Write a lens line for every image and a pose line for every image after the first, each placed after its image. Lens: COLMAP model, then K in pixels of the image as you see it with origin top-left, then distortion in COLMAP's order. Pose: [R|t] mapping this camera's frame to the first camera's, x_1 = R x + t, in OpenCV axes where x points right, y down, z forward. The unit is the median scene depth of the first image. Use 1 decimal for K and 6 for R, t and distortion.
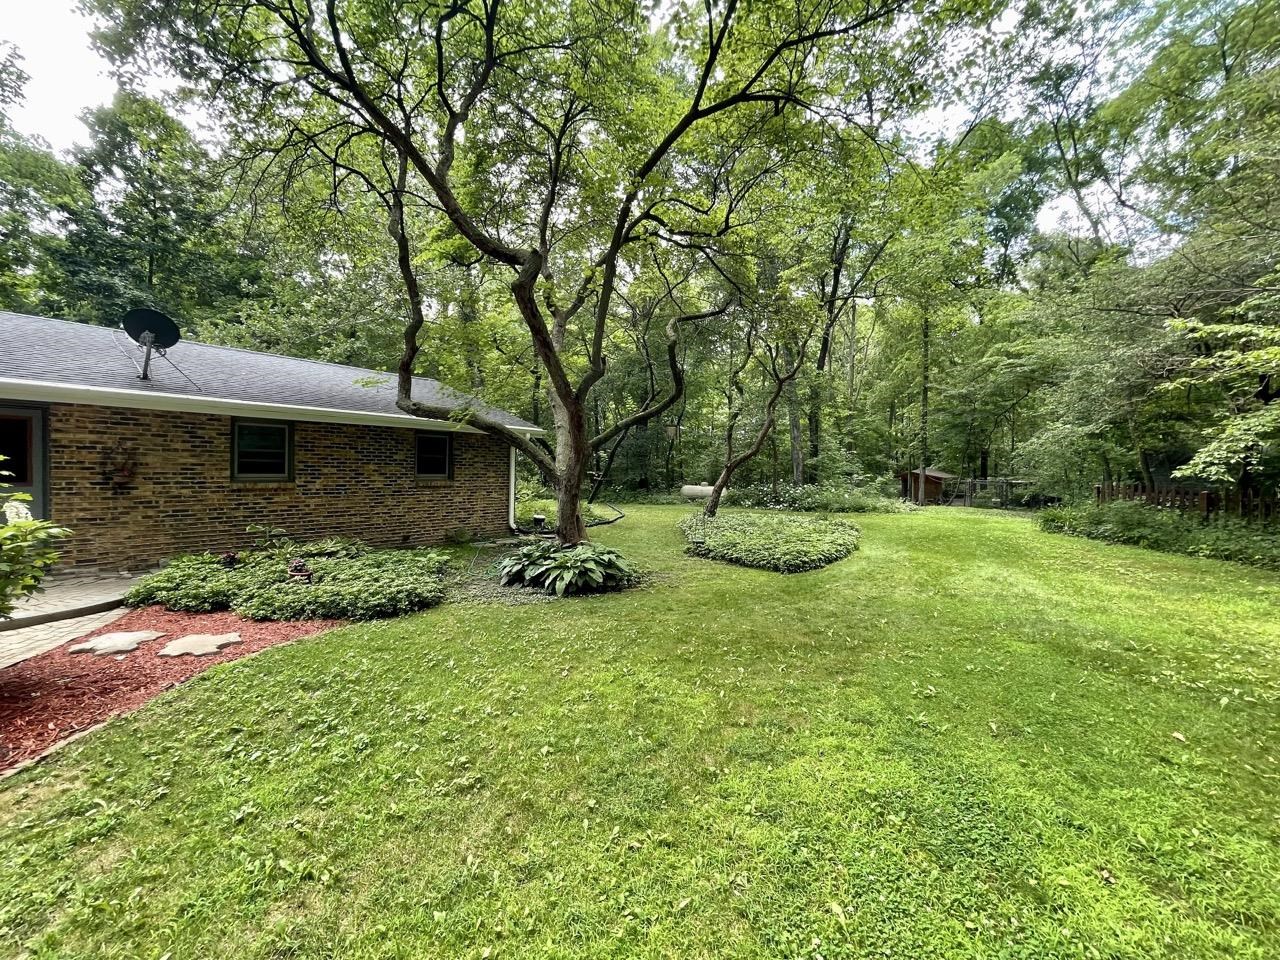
lens RADIAL K [[518.5, 0, 637.1], [0, 518.5, 479.1], [0, 0, 1]] dist [-0.001070, -0.000035]
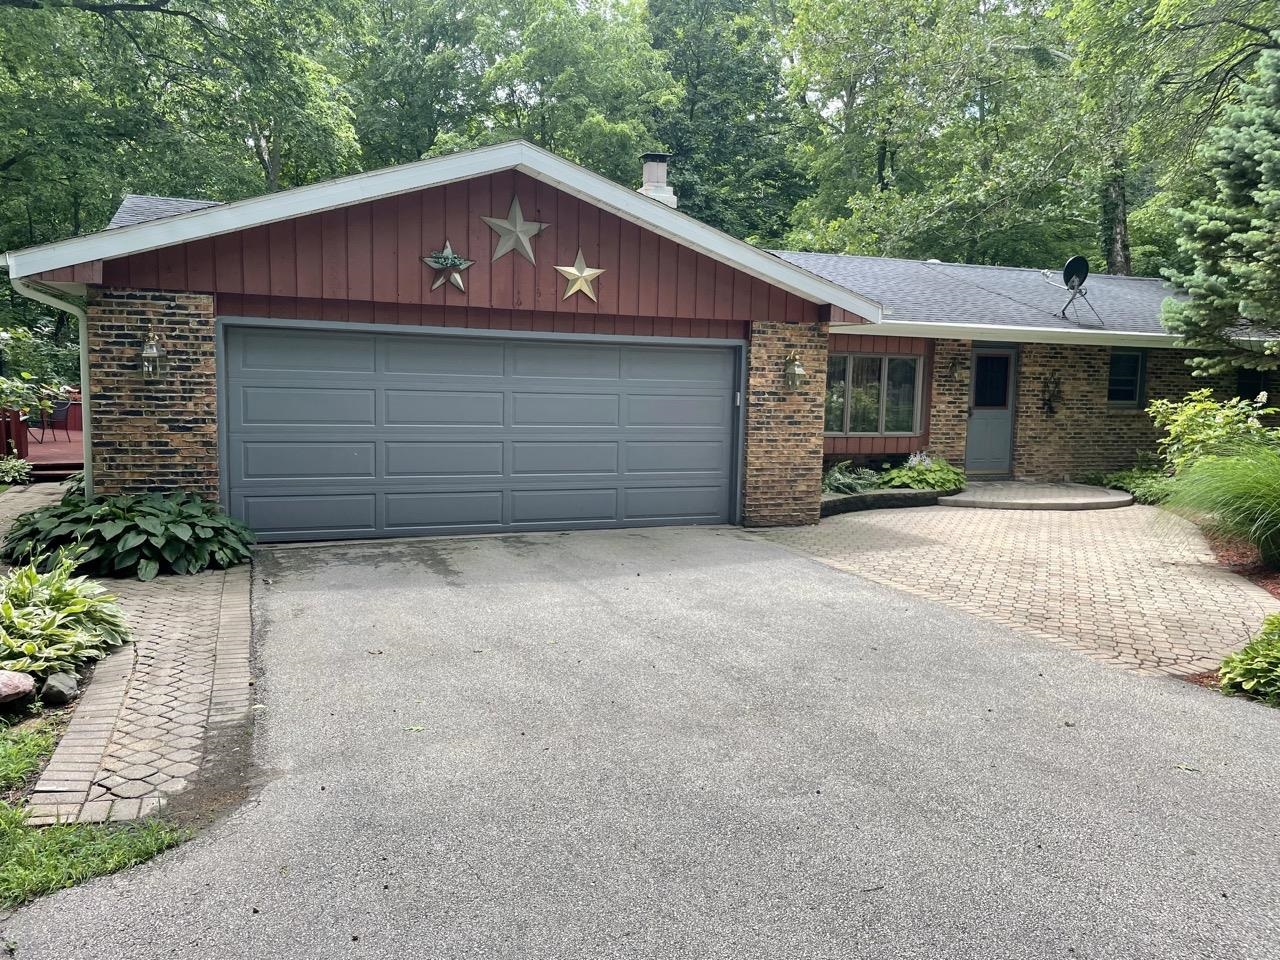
lens RADIAL K [[981.8, 0, 640.7], [0, 981.8, 479.3], [0, 0, 1]] dist [0.068047, -0.097622]
pose [[0.847424, 0.022240, -0.530451, -0.512834], [-0.004149, 0.999369, 0.035273, 0.085129], [0.530901, -0.027691, 0.846981, -1.271764]]
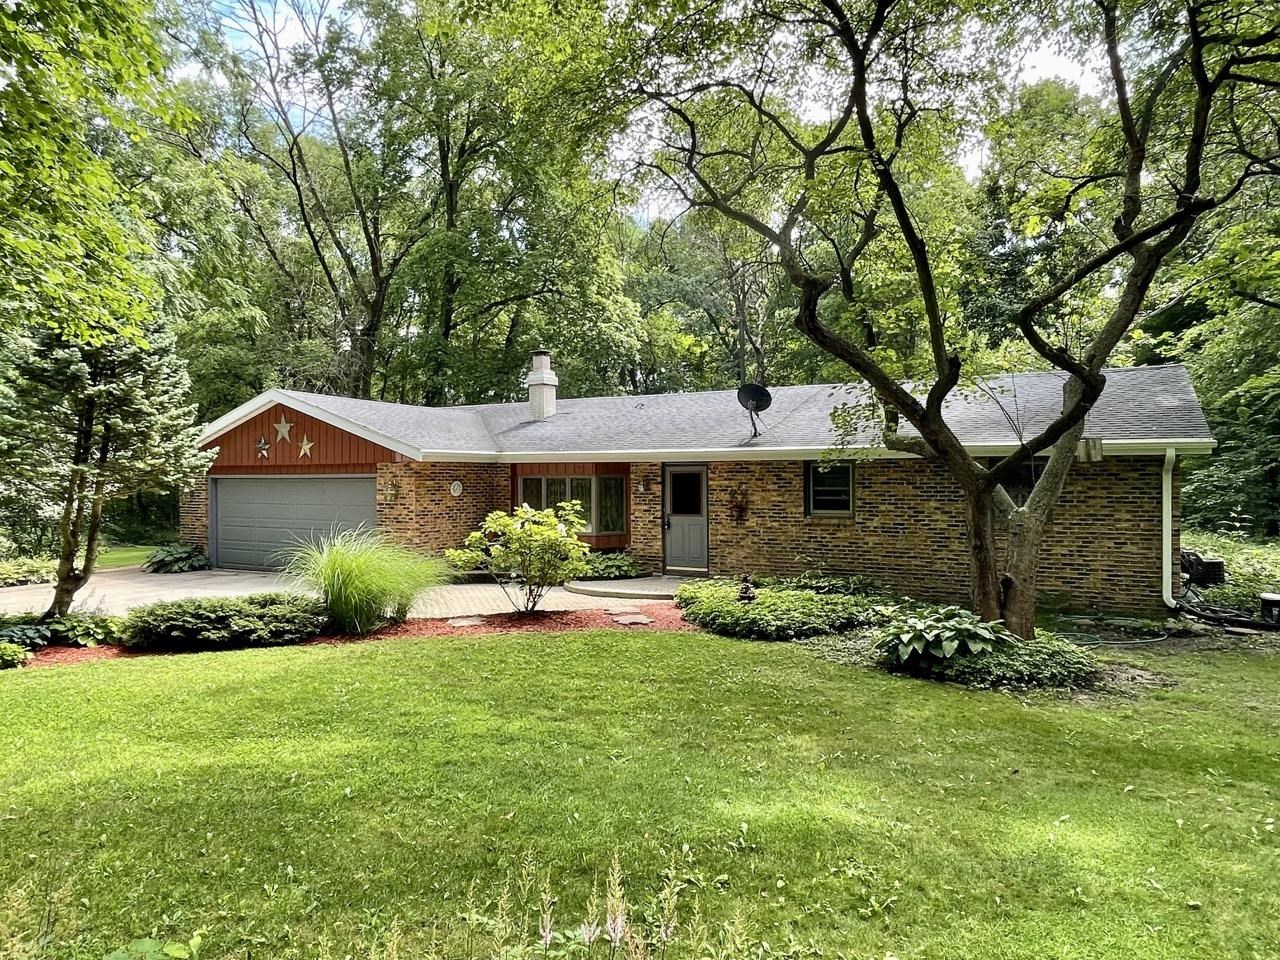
lens RADIAL K [[823.3, 0, 638.5], [0, 823.3, 480.5], [0, 0, 1]] dist [-0.005458, -0.000462]
pose [[0.113931, -0.050038, -0.992228, 0.992185], [-0.038576, 0.997755, -0.054746, 0.038968], [0.992739, 0.044513, 0.111745, 0.431172]]
